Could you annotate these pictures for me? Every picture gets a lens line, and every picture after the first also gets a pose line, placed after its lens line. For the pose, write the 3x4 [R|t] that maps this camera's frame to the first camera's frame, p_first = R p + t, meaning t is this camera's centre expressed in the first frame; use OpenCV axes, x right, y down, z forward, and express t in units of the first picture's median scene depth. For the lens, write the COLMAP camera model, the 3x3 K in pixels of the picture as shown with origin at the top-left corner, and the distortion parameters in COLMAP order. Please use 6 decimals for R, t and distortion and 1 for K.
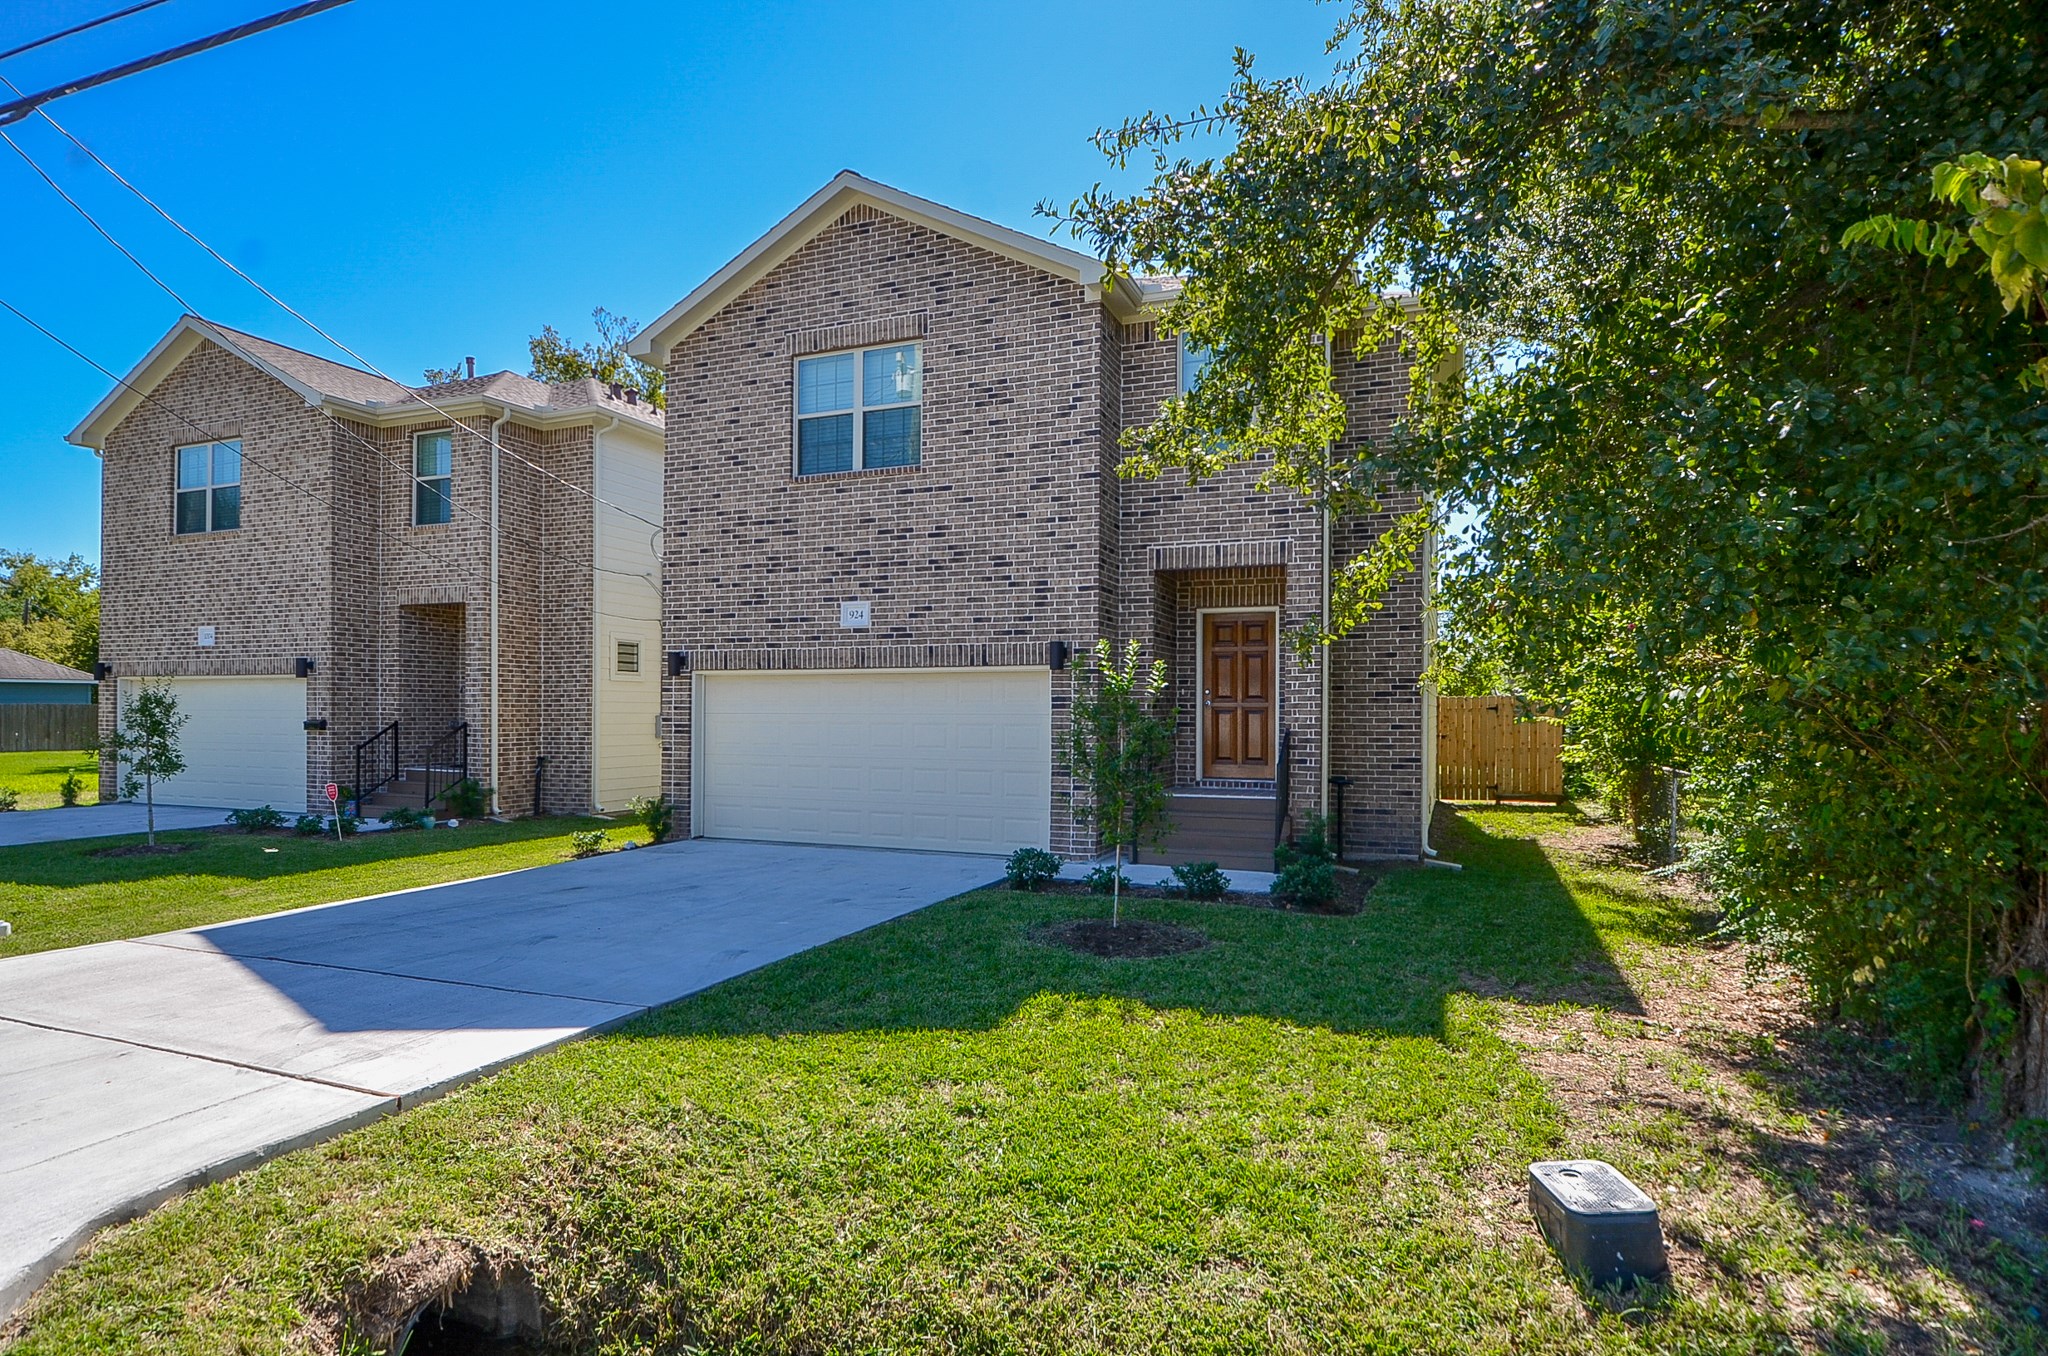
lens RADIAL K [[1079.7, 0, 1015.3], [0, 1079.7, 693.7], [0, 0, 1]] dist [0.006116, 0.000063]
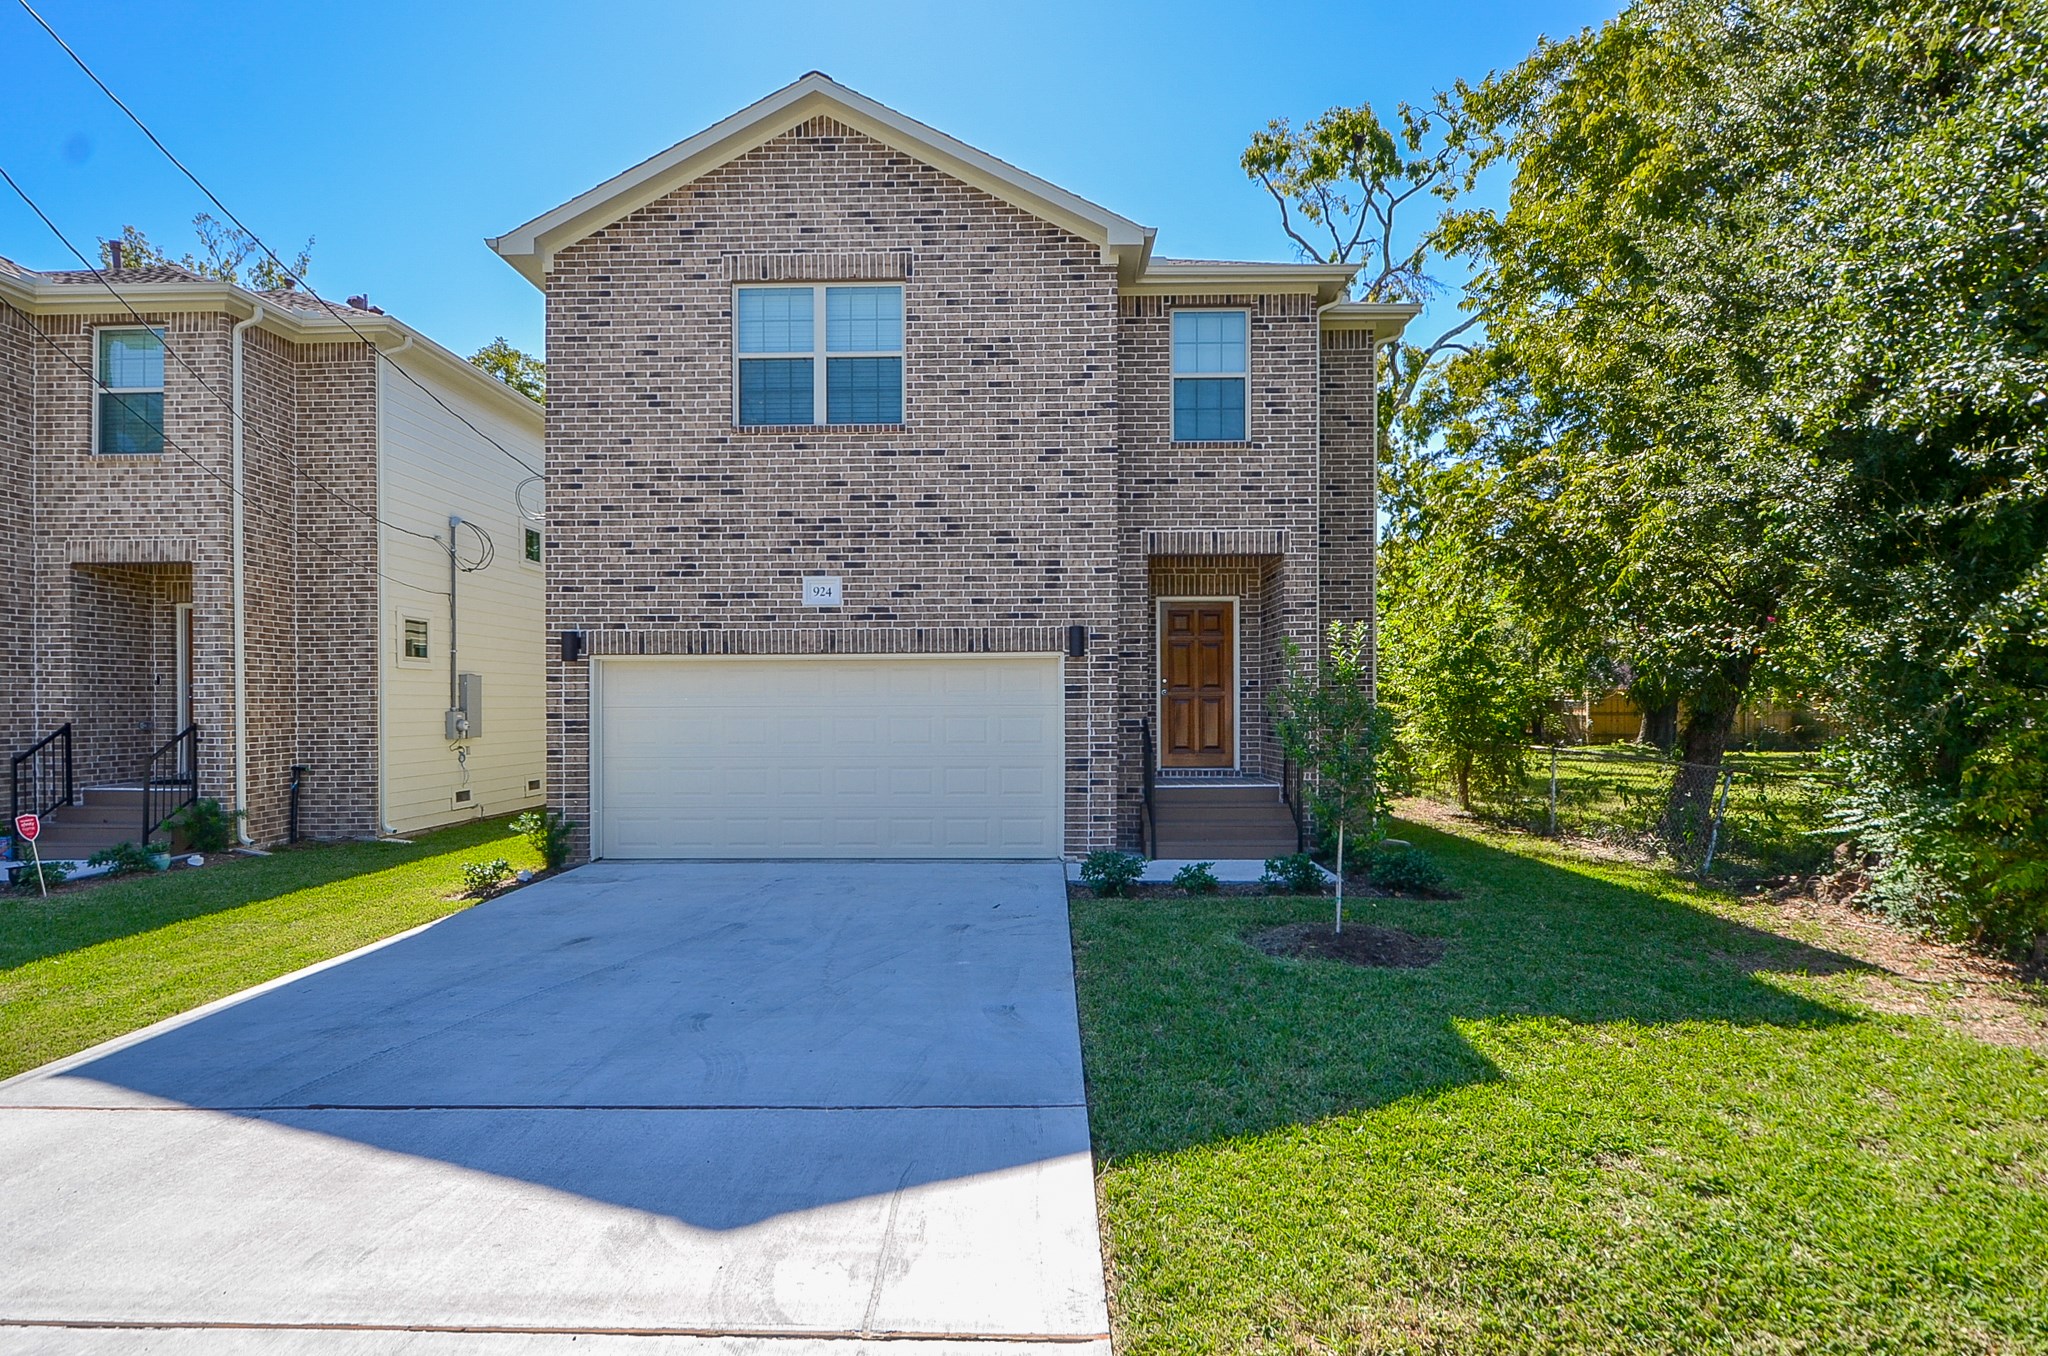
lens RADIAL K [[1024.6, 0, 1018.7], [0, 1024.6, 695.9], [0, 0, 1]] dist [0.012415, -0.017357]
pose [[0.932208, -0.005975, 0.361874, -0.303322], [0.002612, 0.999949, 0.009780, 0.002765], [-0.361913, -0.008171, 0.932176, 0.179353]]
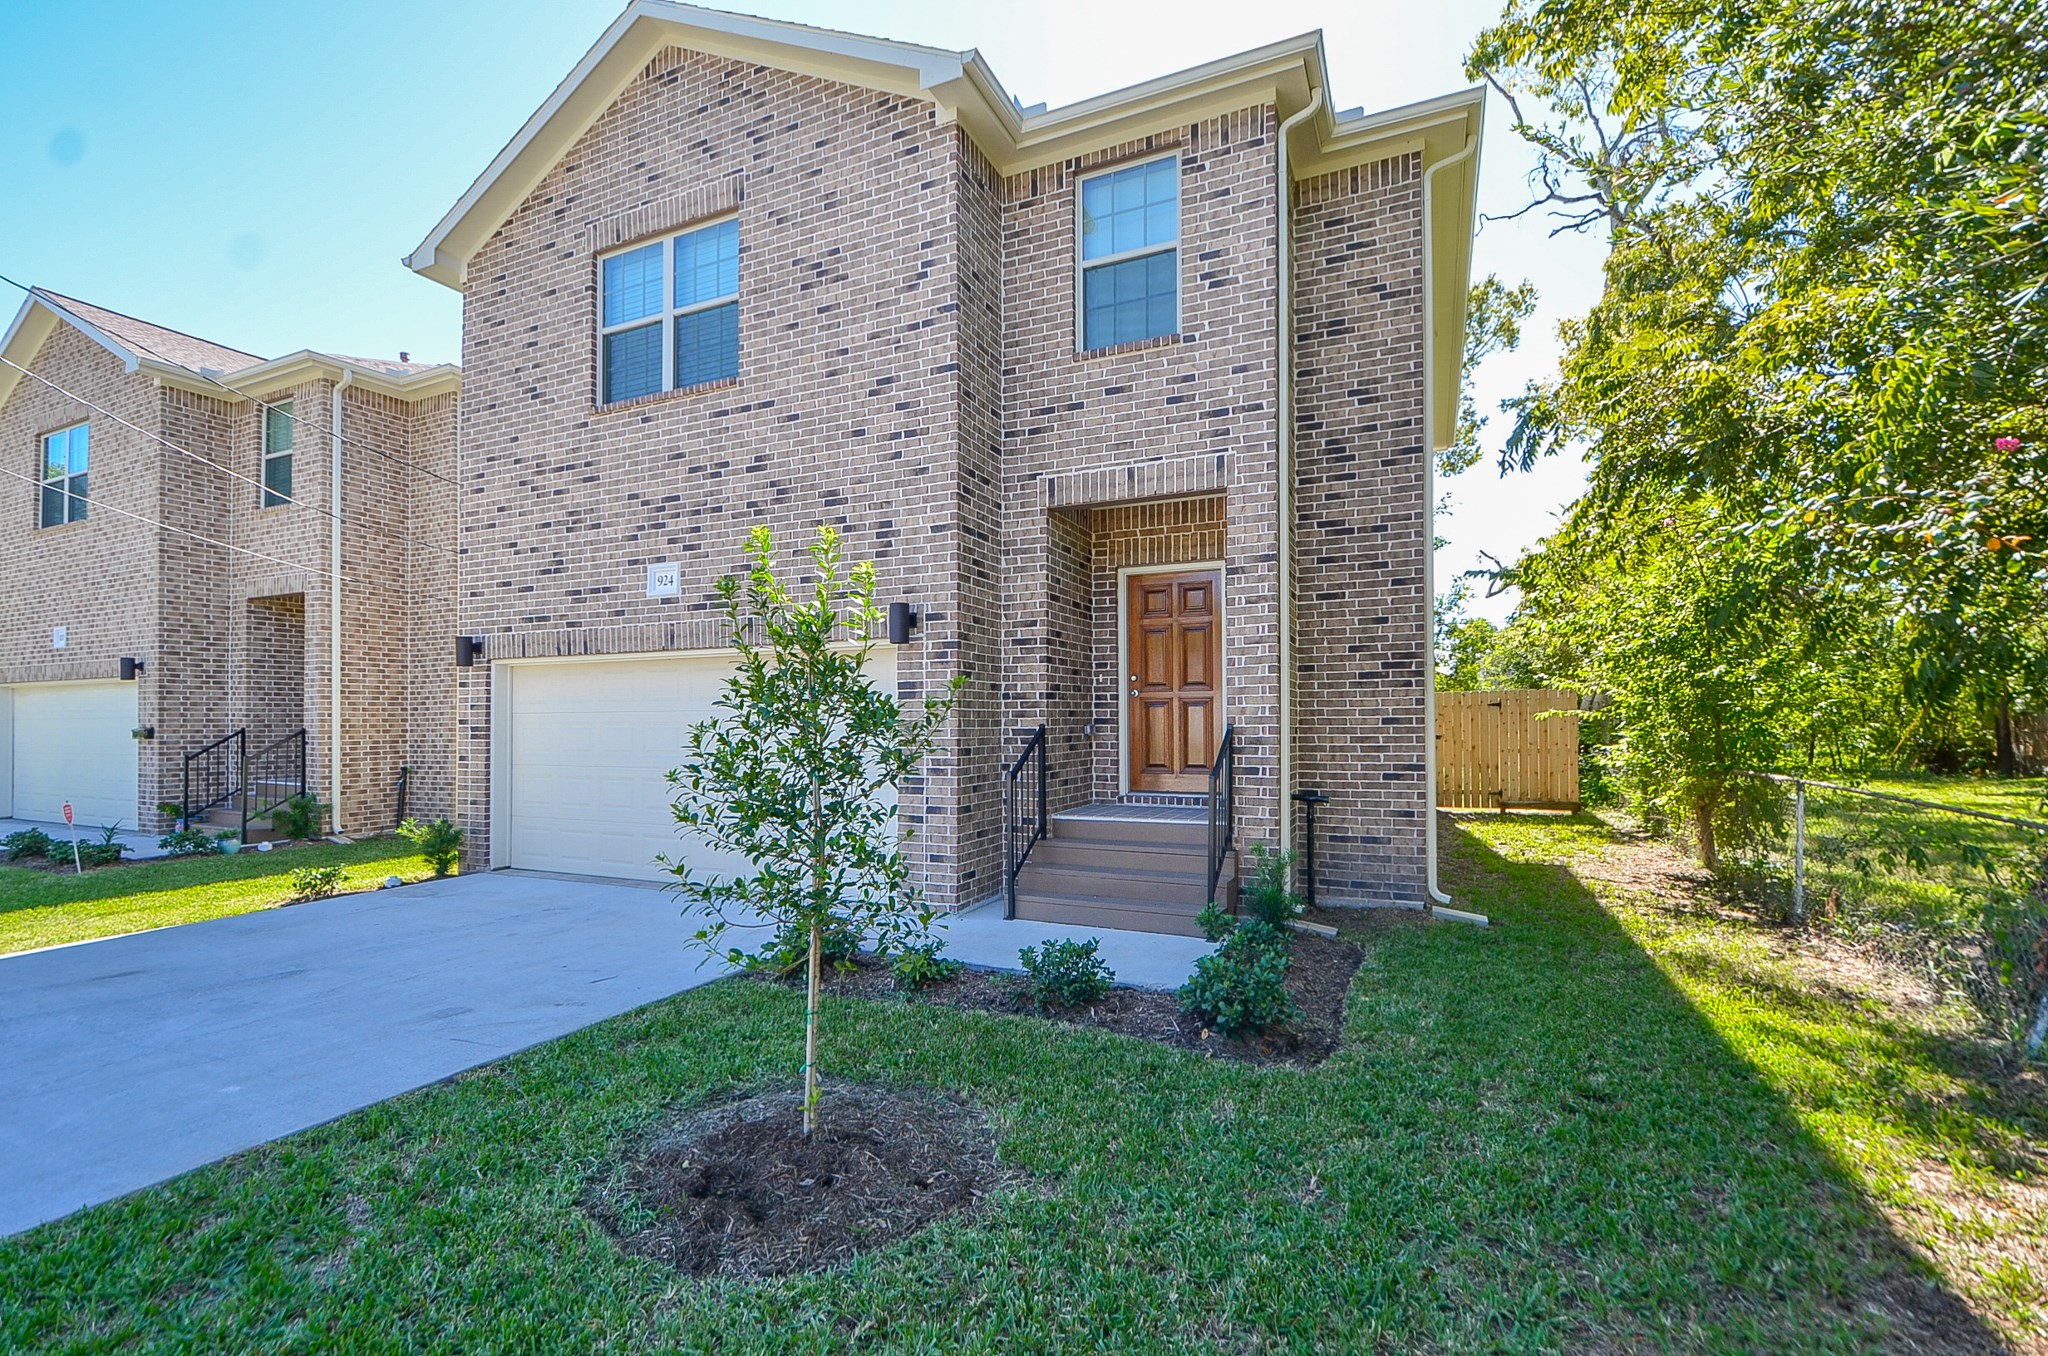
lens RADIAL K [[896.4, 0, 1015.0], [0, 896.4, 700.0], [0, 0, 1]] dist [0.011691, -0.009695]
pose [[0.998865, -0.010000, -0.046564, 0.130091], [0.009654, 0.999924, -0.007643, 0.018571], [0.046637, 0.007184, 0.998886, 0.385614]]
